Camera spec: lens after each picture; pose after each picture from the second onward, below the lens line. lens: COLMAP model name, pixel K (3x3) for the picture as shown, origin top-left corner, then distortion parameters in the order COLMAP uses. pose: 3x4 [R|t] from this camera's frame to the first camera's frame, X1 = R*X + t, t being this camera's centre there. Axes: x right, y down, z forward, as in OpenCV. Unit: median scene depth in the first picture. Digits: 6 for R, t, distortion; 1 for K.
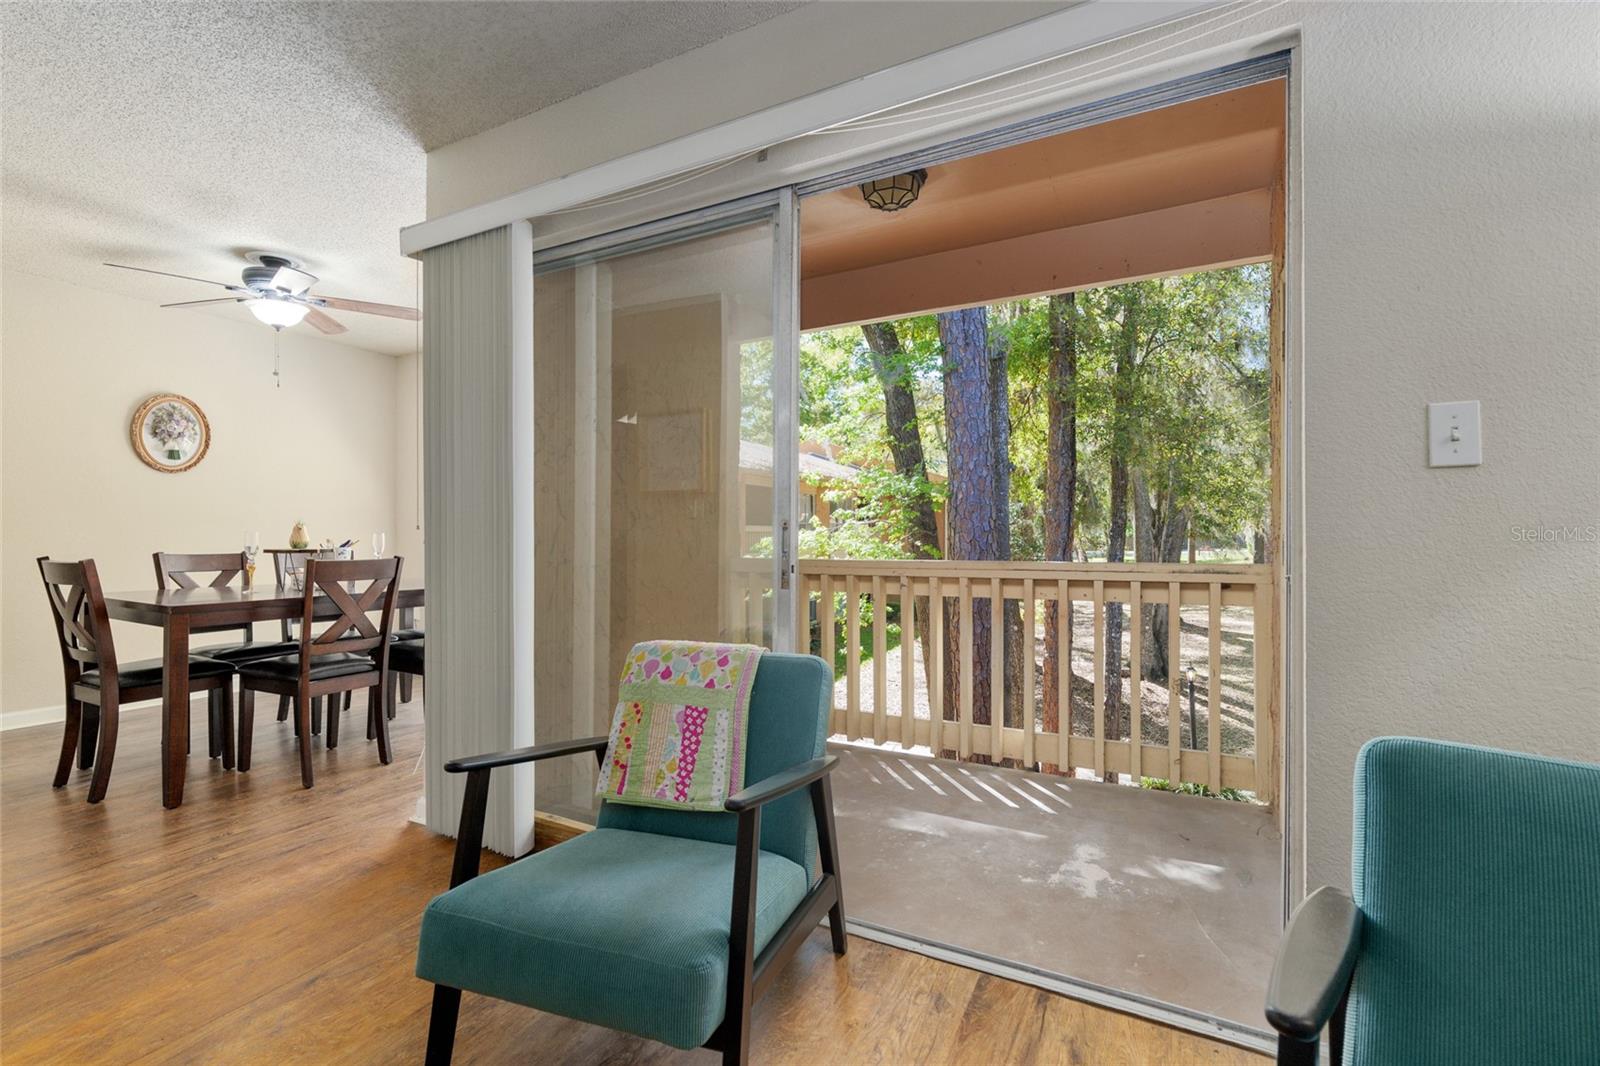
lens RADIAL K [[707.2, 0, 795.6], [0, 707.2, 530.7], [0, 0, 1]] dist [-0.003962, 0.000238]
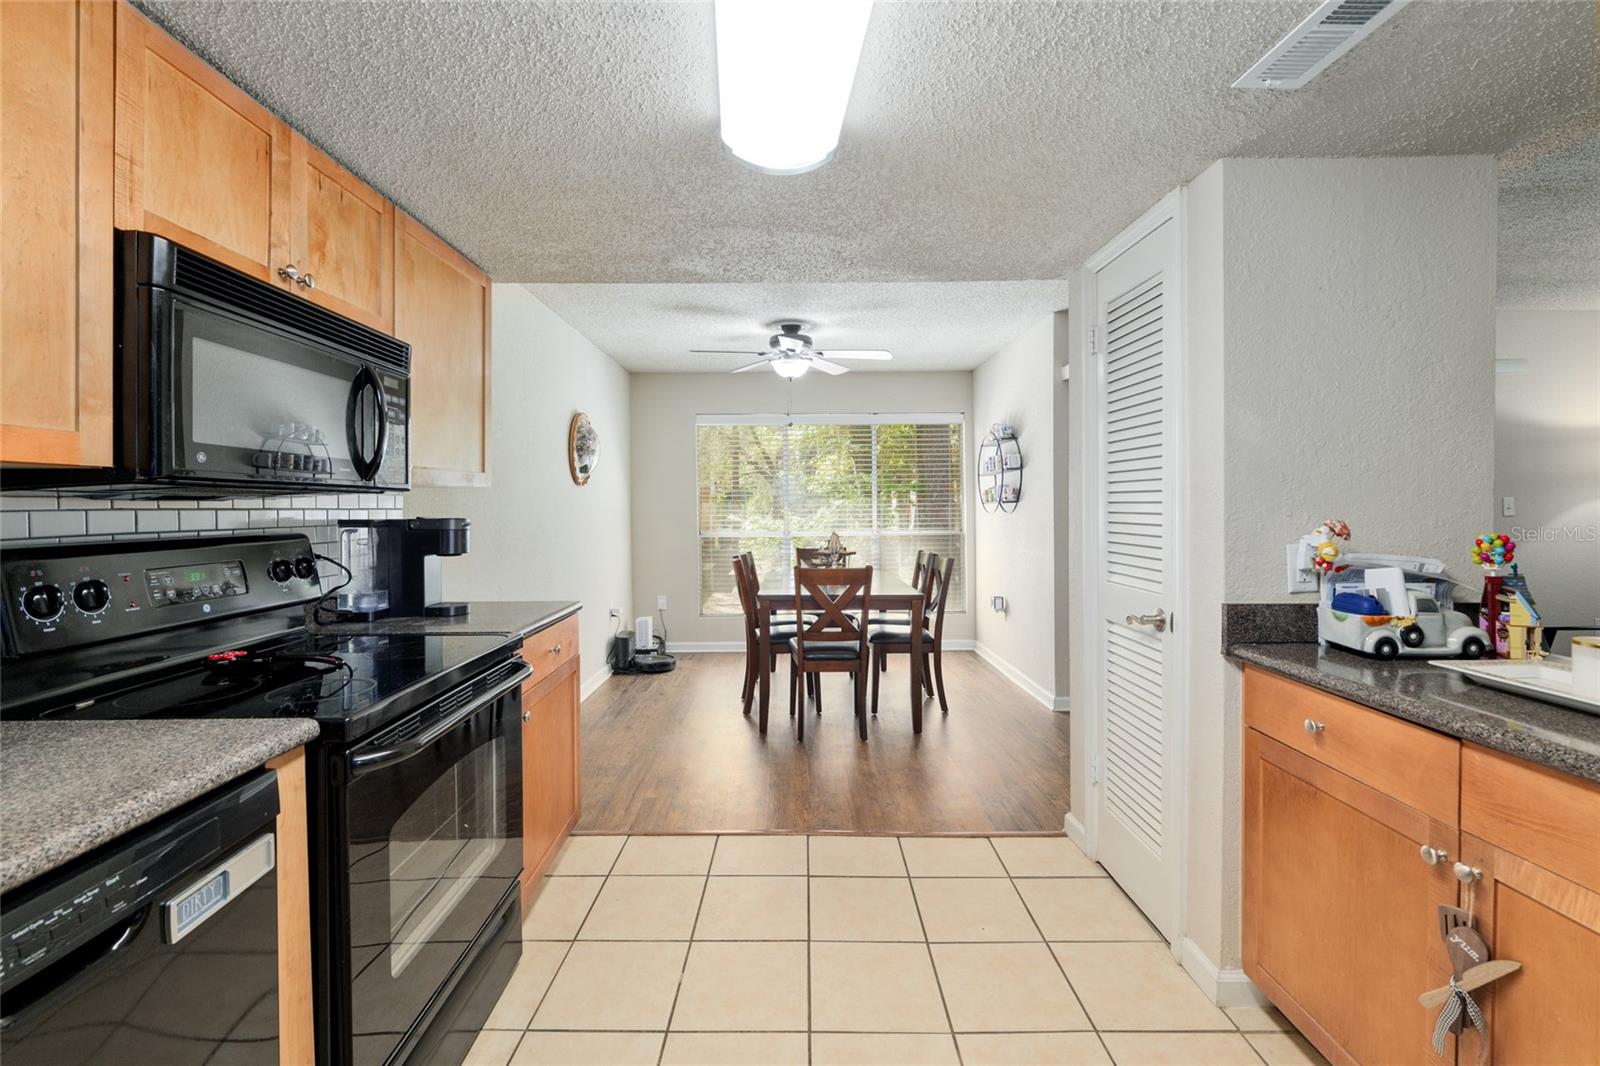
lens RADIAL K [[672.2, 0, 792.0], [0, 672.2, 510.3], [0, 0, 1]] dist [-0.011872, -0.000611]
pose [[0.881205, -0.012715, 0.472563, -0.597863], [0.008044, 0.999897, 0.011904, -0.029933], [-0.472665, -0.006689, 0.881217, -0.032665]]
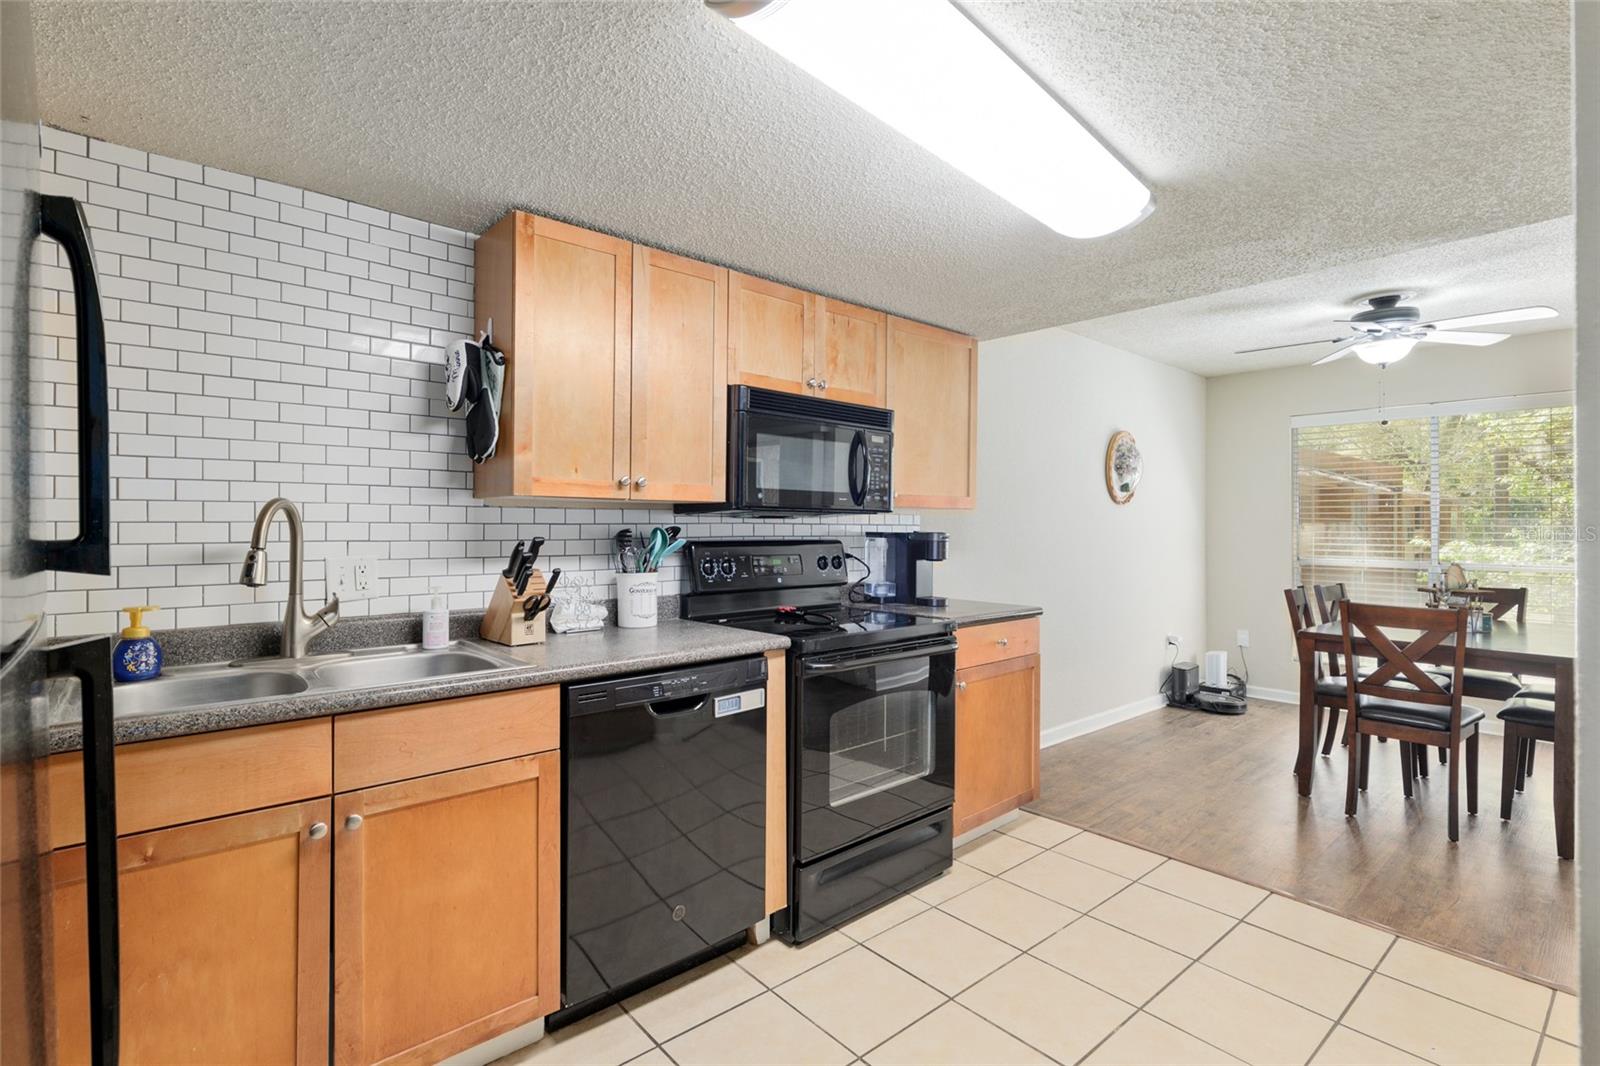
lens RADIAL K [[748.3, 0, 802.8], [0, 748.3, 521.3], [0, 0, 1]] dist [-0.002441, -0.001097]
pose [[0.936664, -0.001529, -0.350225, -0.517656], [0.000311, 0.999994, -0.003532, -0.029160], [0.350228, 0.003199, 0.936659, -0.127547]]
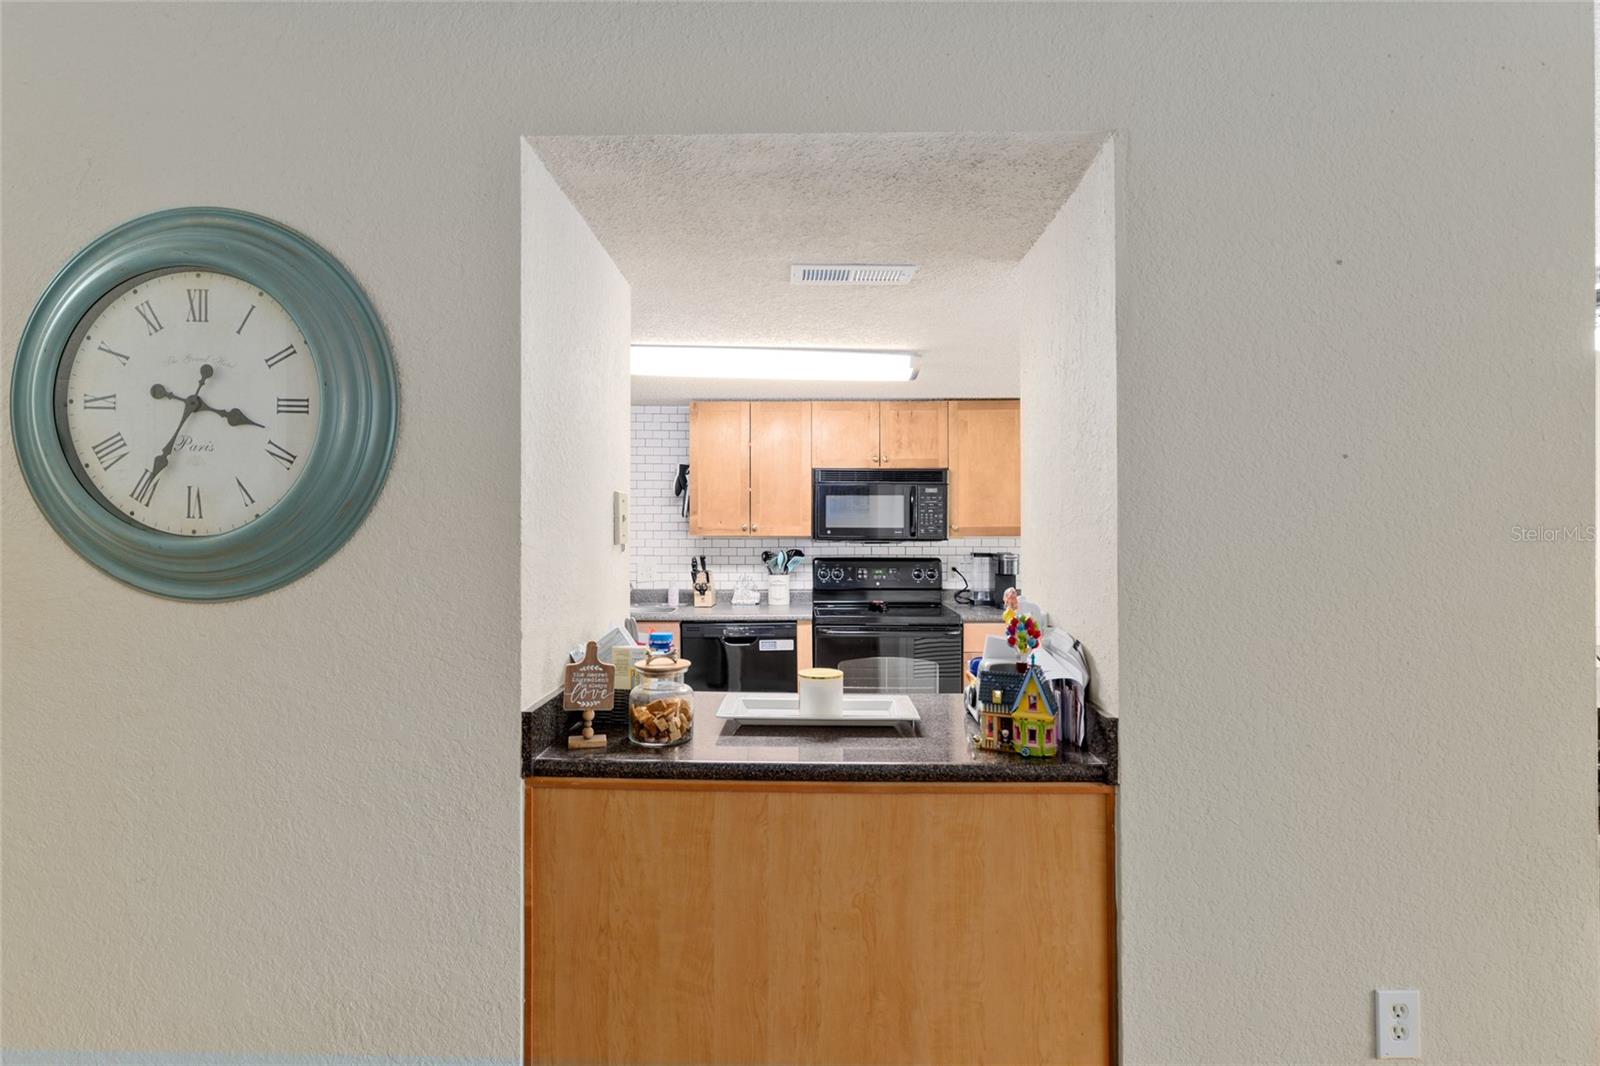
lens RADIAL K [[758.3, 0, 800.5], [0, 758.3, 526.9], [0, 0, 1]] dist [0.000170, 0.000402]
pose [[0.453752, -0.005536, -0.891111, -0.177270], [0.006398, 0.999975, -0.002954, -0.043105], [0.891105, -0.004361, 0.453777, -0.102890]]
